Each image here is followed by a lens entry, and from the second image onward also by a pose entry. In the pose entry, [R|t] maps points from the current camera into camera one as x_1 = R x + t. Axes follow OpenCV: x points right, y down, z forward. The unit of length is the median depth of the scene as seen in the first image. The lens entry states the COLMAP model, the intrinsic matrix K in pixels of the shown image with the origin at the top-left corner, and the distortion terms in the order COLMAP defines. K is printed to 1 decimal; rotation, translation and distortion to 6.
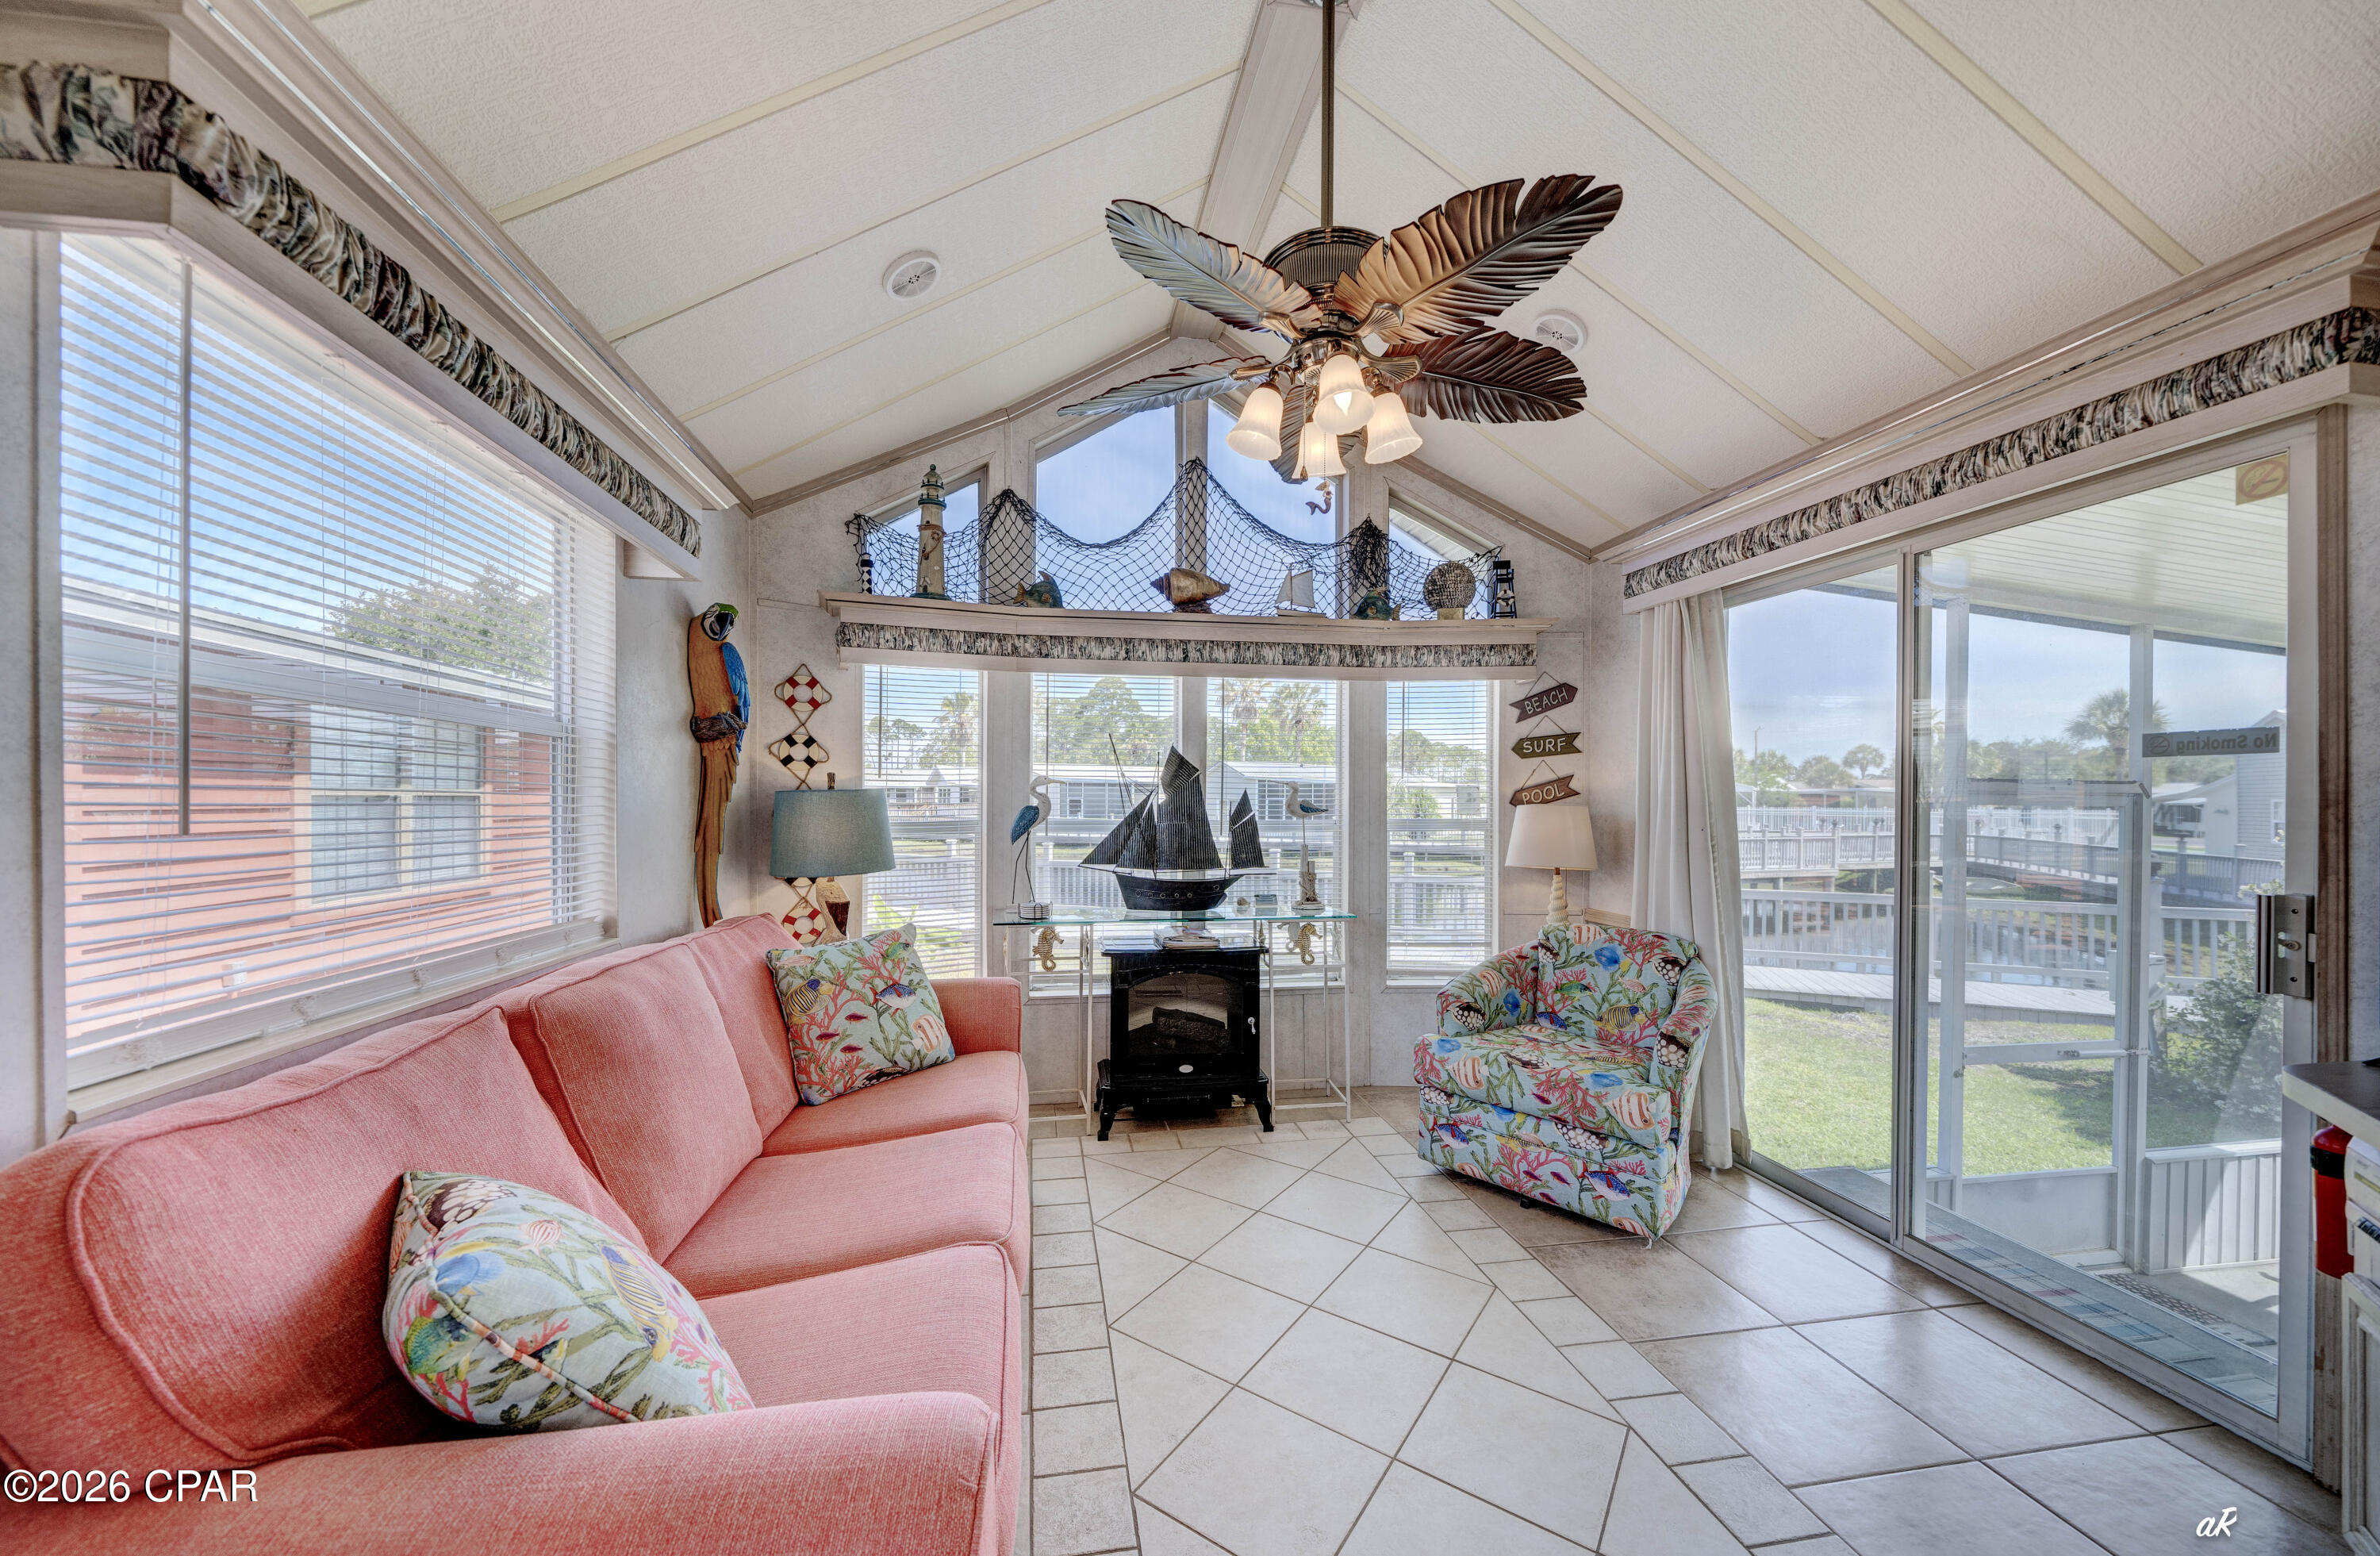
lens RADIAL K [[846.1, 0, 1167.7], [0, 846.1, 799.4], [0, 0, 1]] dist [-0.001335, -0.000179]
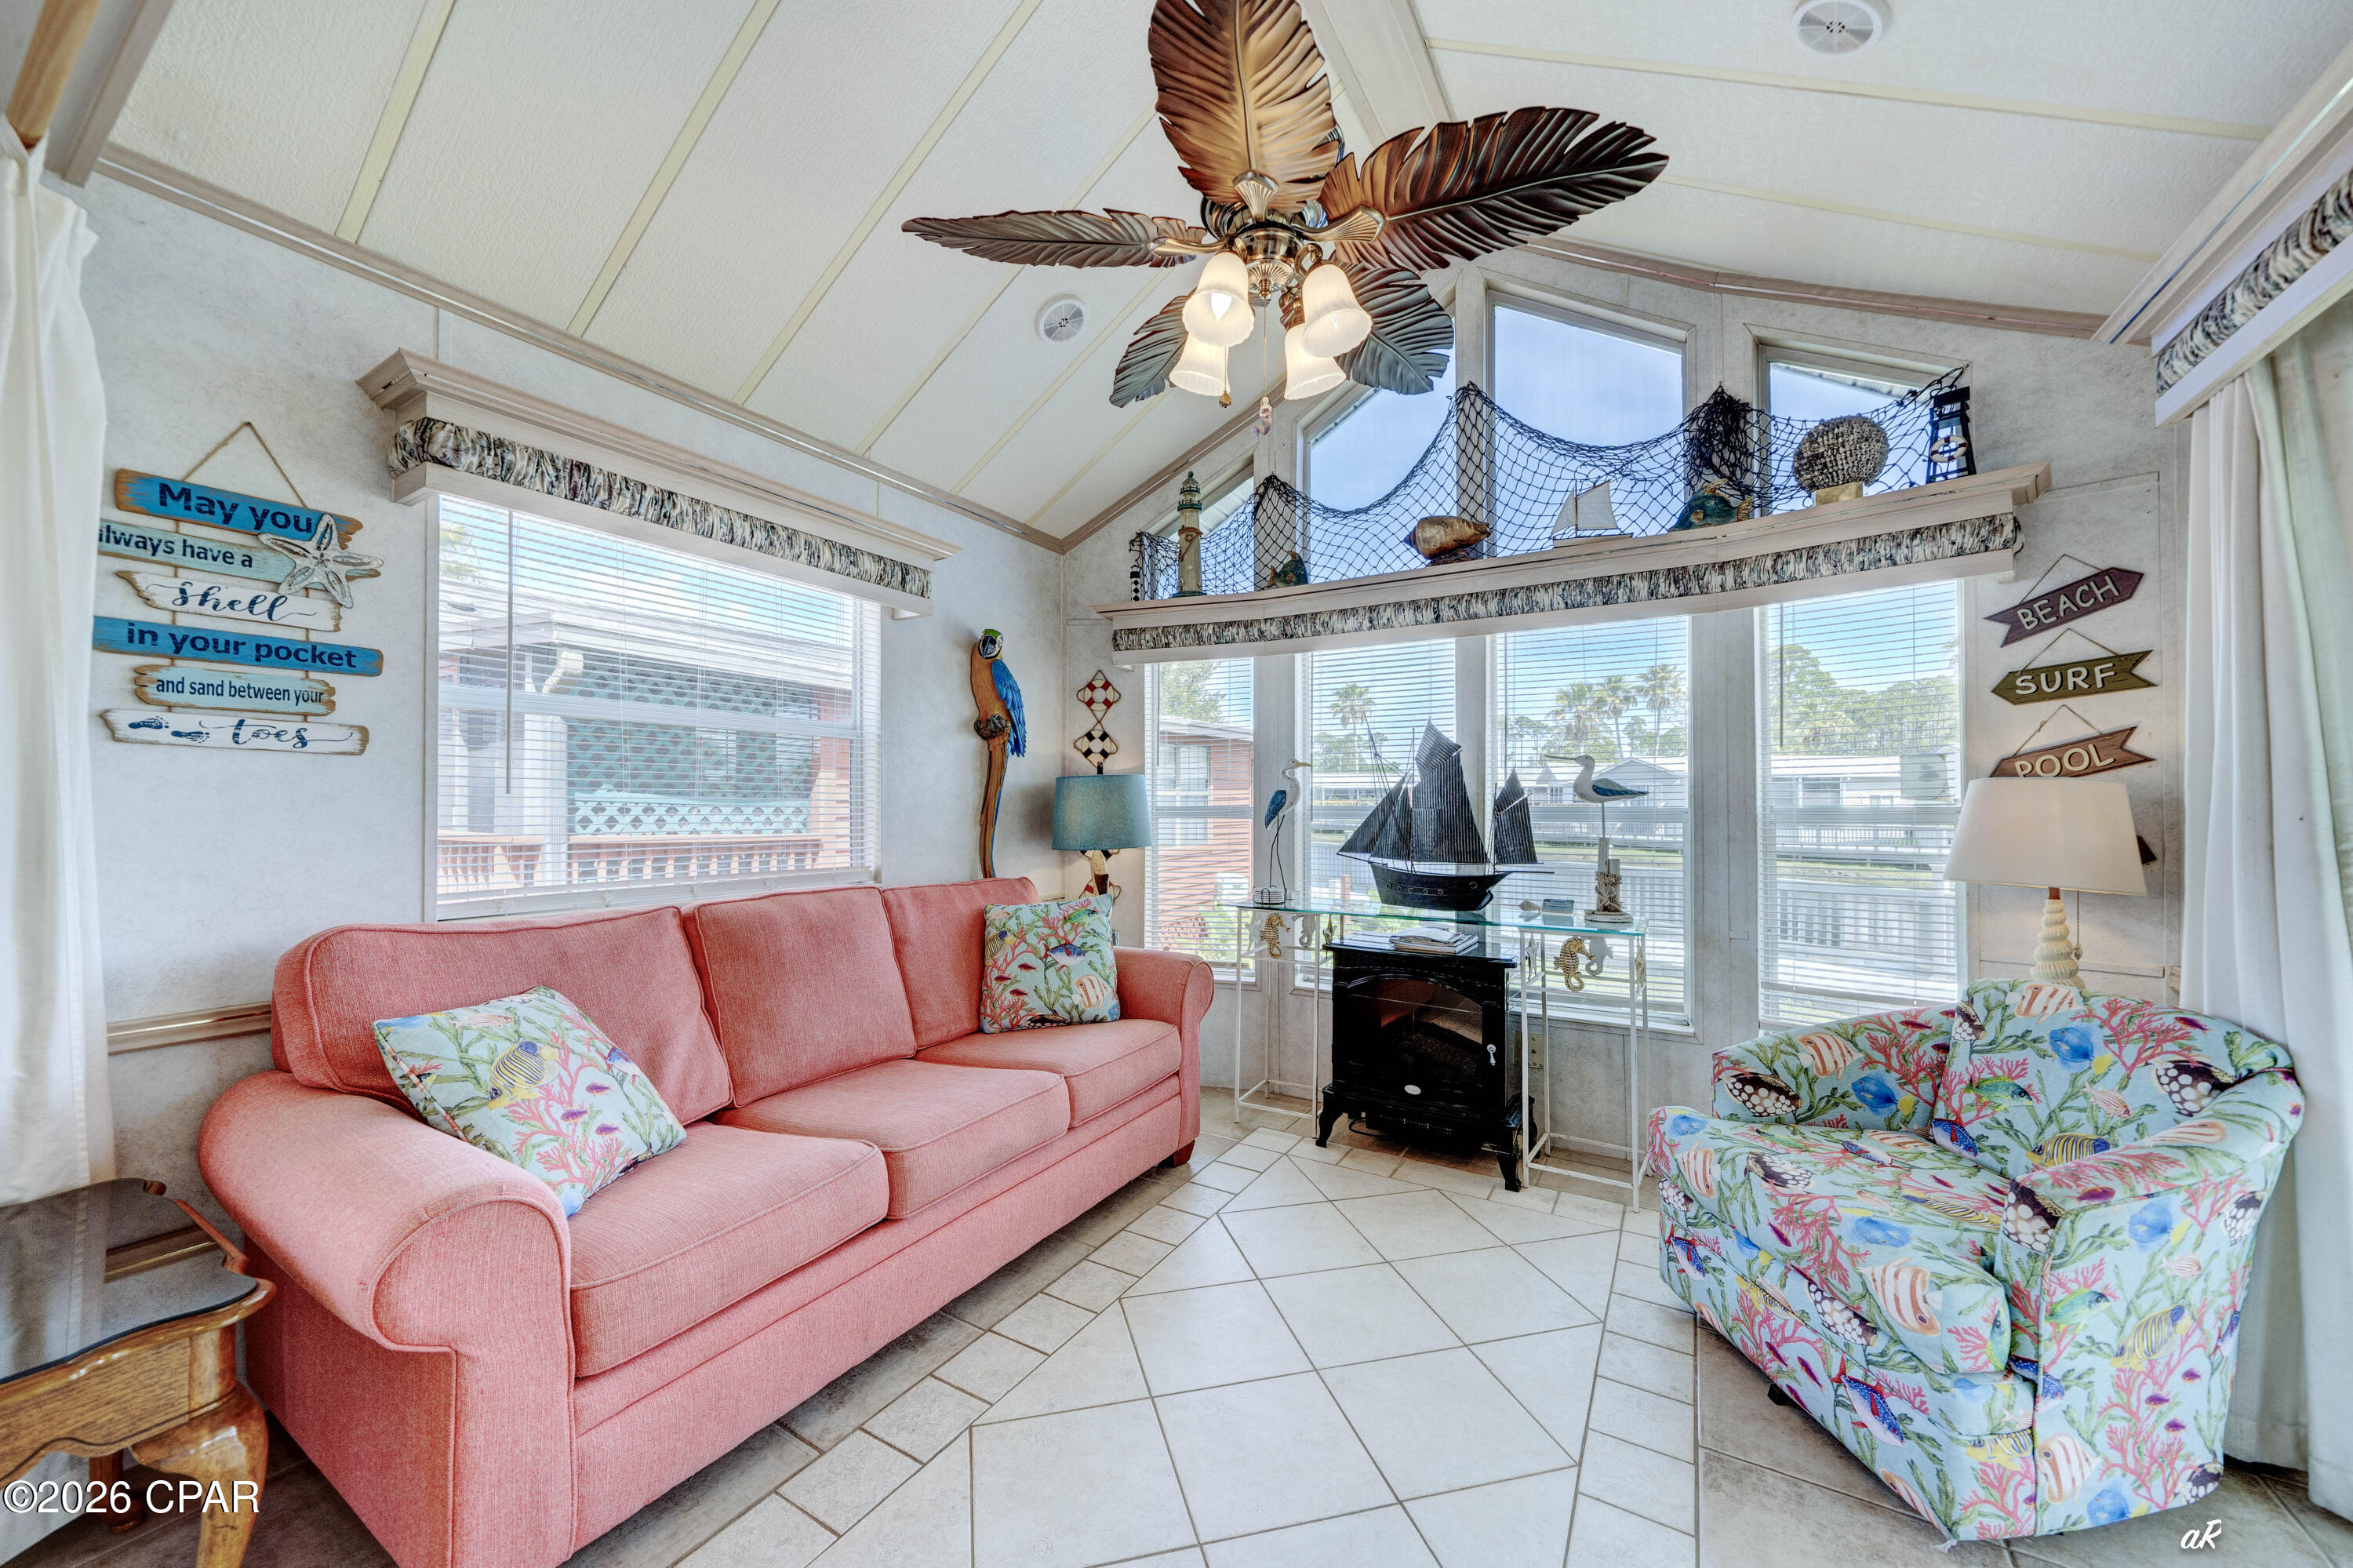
lens RADIAL K [[874.2, 0, 1222.8], [0, 874.2, 791.5], [0, 0, 1]] dist [-0.002390, -0.000468]
pose [[0.759209, -0.011536, -0.650745, 0.473386], [0.002699, 0.999890, -0.014577, 0.025202], [0.650842, 0.009311, 0.759156, 0.193606]]
